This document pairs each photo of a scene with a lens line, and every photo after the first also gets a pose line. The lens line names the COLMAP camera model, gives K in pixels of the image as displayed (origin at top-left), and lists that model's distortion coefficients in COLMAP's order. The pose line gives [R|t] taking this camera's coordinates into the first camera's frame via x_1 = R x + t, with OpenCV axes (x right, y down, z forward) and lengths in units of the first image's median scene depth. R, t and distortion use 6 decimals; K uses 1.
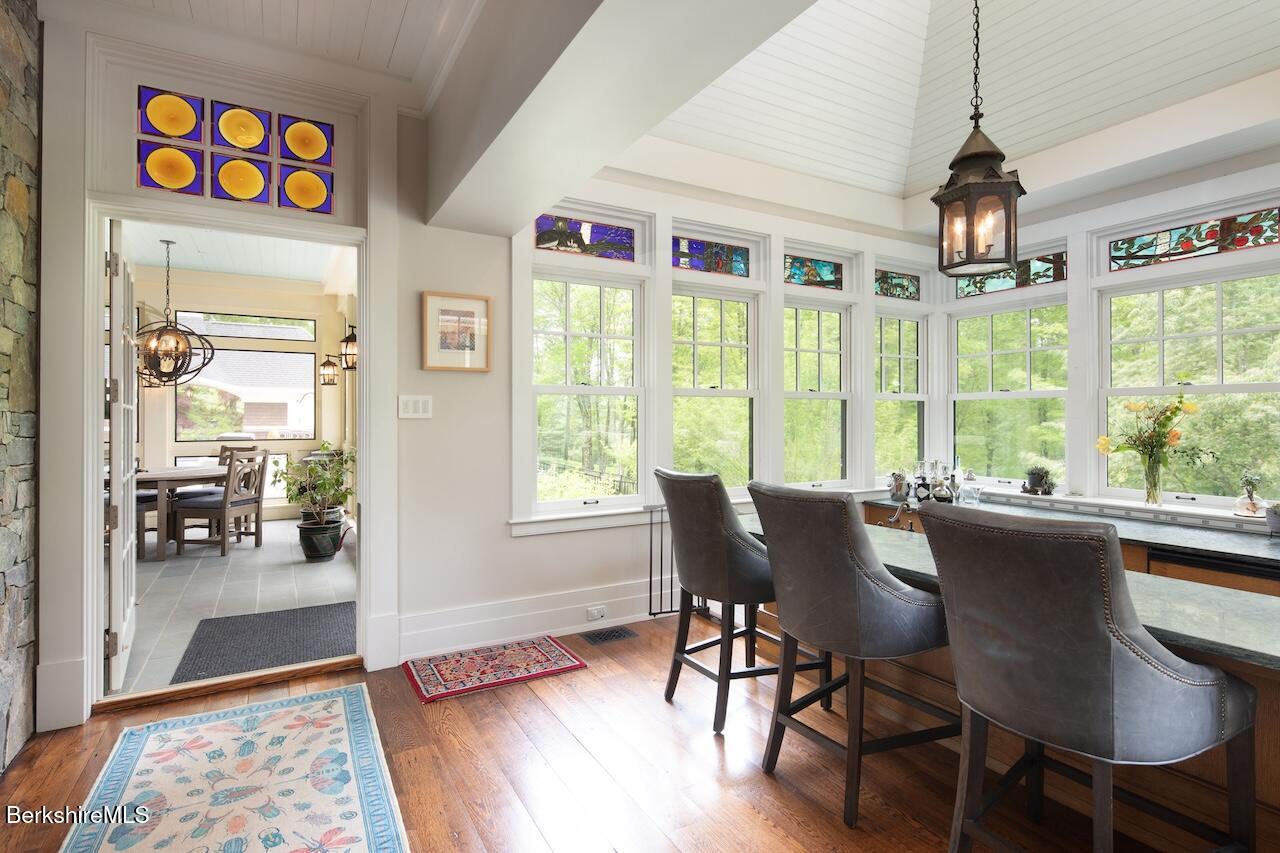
lens RADIAL K [[628.3, 0, 640.0], [0, 628.3, 426.5], [0, 0, 1]] dist [0.000277, 0.000151]
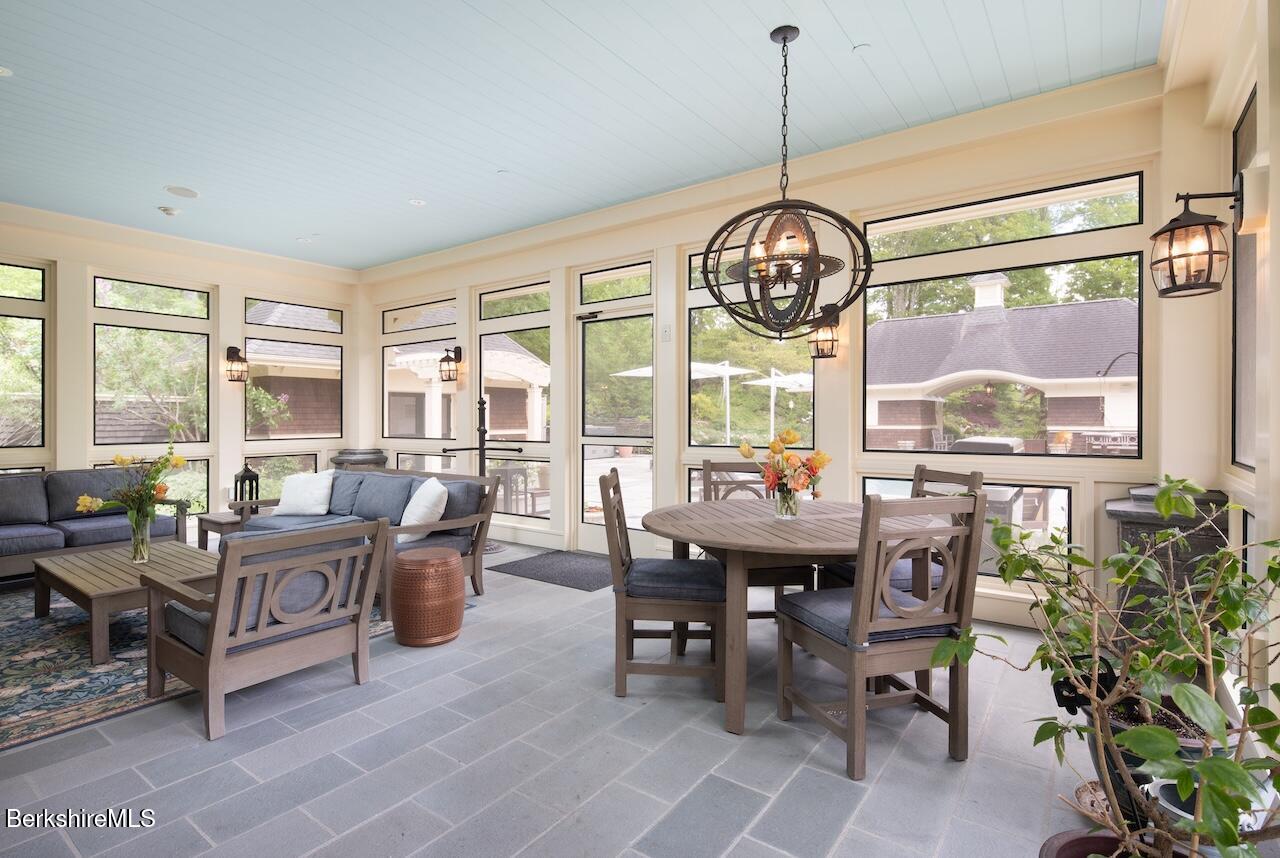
lens RADIAL K [[628.3, 0, 640.0], [0, 628.3, 429.0], [0, 0, 1]] dist [0.000277, 0.000151]
pose [[0.405758, 0.008915, -0.913937, -0.321207], [-0.004628, 0.999960, 0.007699, 0.000229], [0.913969, 0.001105, 0.405782, 0.627480]]
